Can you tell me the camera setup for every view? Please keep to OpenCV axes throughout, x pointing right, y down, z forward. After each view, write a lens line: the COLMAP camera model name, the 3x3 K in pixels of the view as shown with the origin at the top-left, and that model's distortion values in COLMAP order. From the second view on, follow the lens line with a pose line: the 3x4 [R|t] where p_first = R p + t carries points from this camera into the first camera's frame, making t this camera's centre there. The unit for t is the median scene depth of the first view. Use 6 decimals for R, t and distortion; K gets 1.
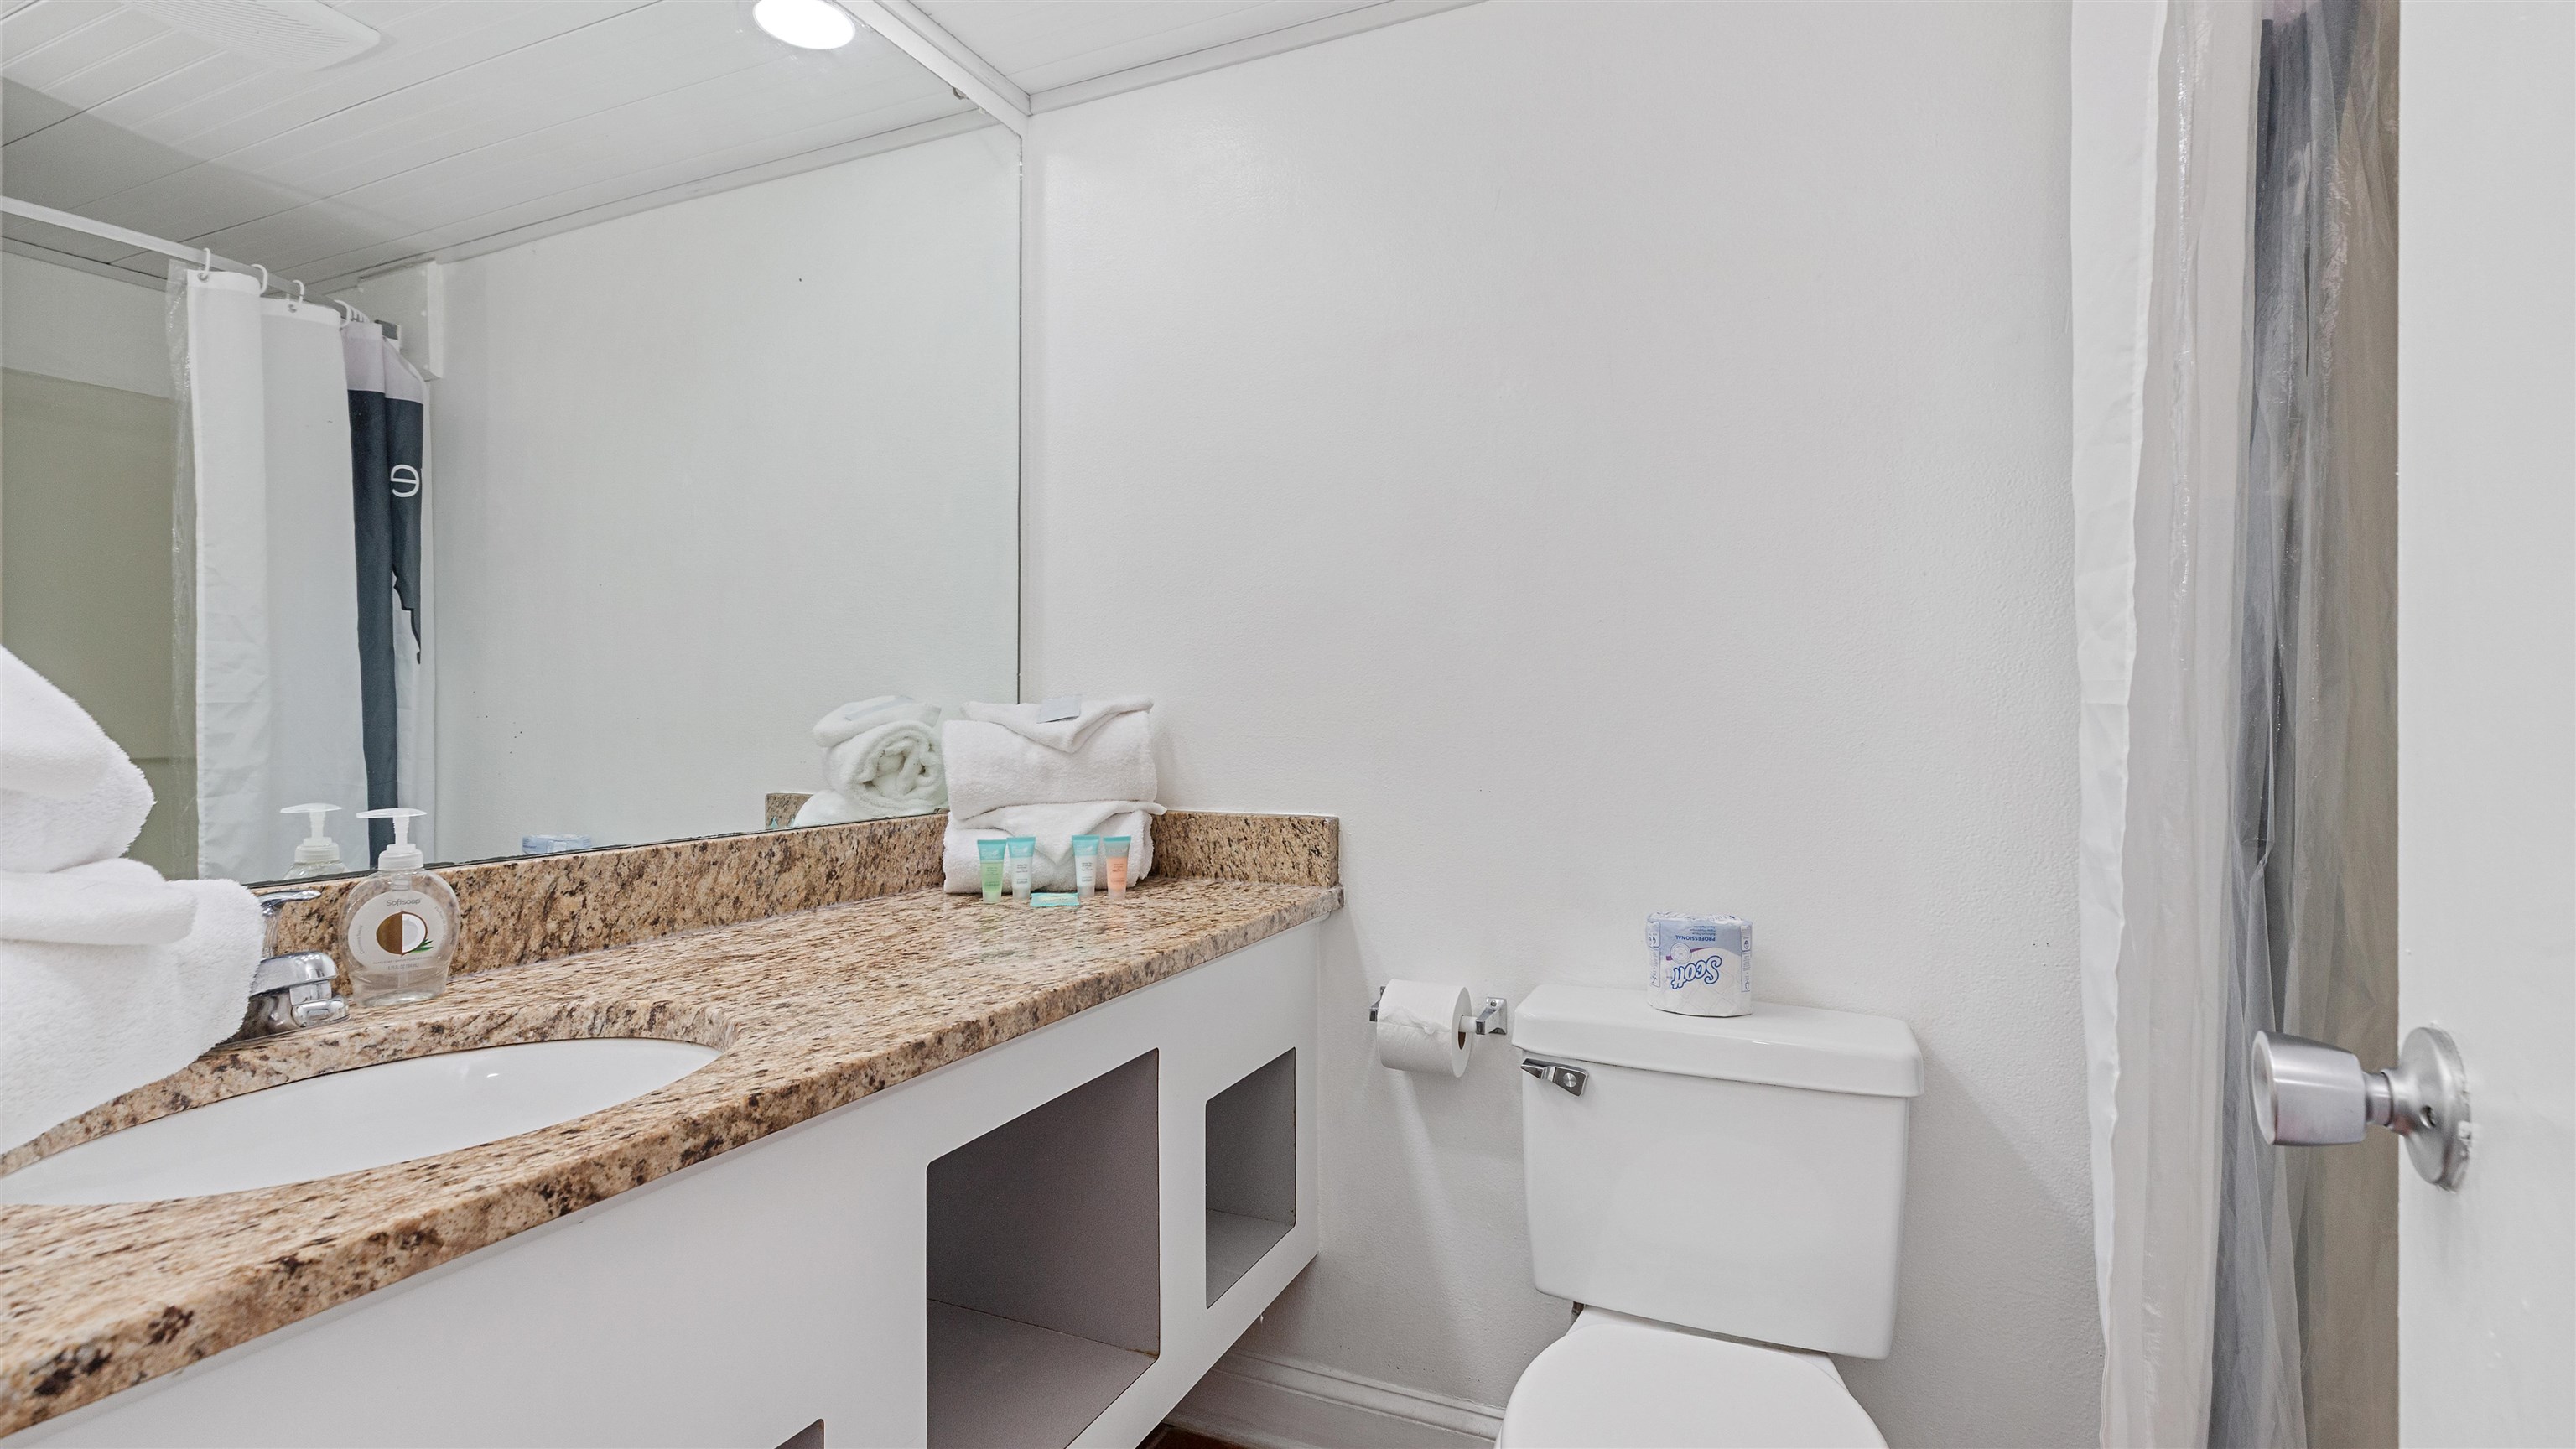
lens RADIAL K [[1158.3, 0, 1293.1], [0, 1158.3, 715.1], [0, 0, 1]] dist [-0.004005, 0.004839]
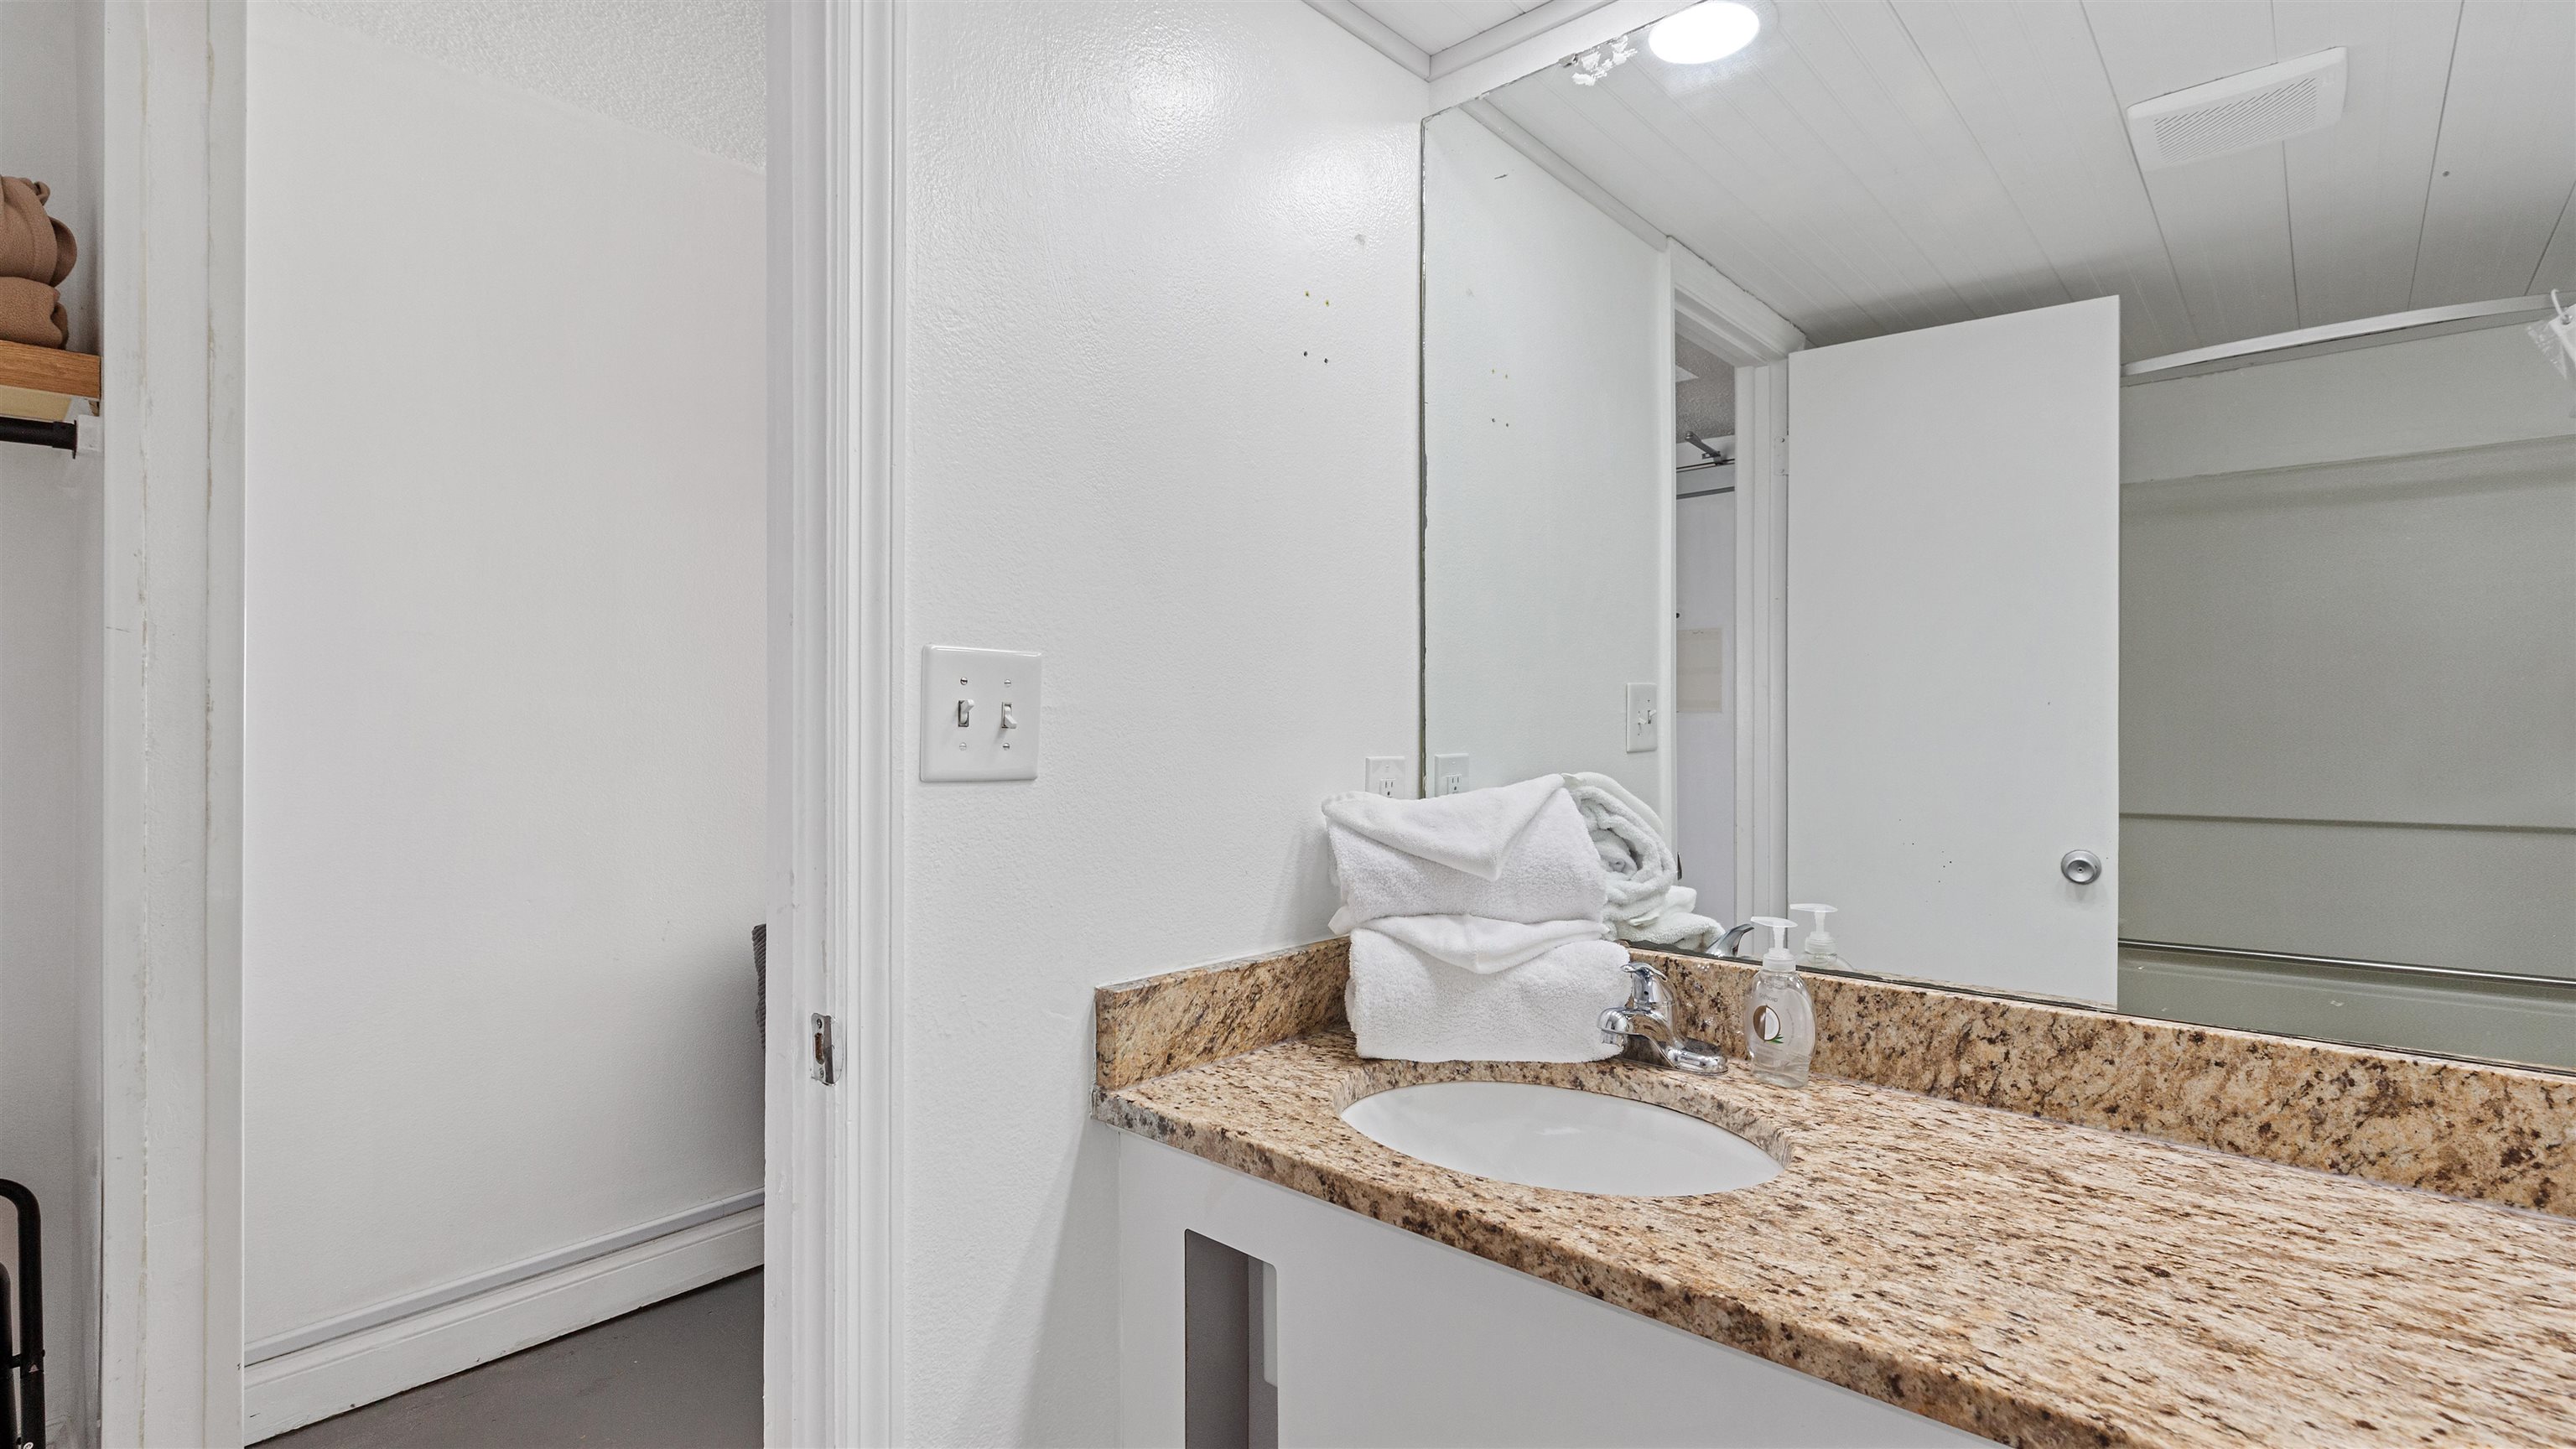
lens RADIAL K [[1158.3, 0, 1293.1], [0, 1158.3, 715.1], [0, 0, 1]] dist [-0.004005, 0.004839]
pose [[-0.292459, -0.011566, -0.956208, 0.446121], [-0.002883, 0.999933, -0.011213, -0.098806], [0.956274, -0.000522, -0.292473, 0.751565]]
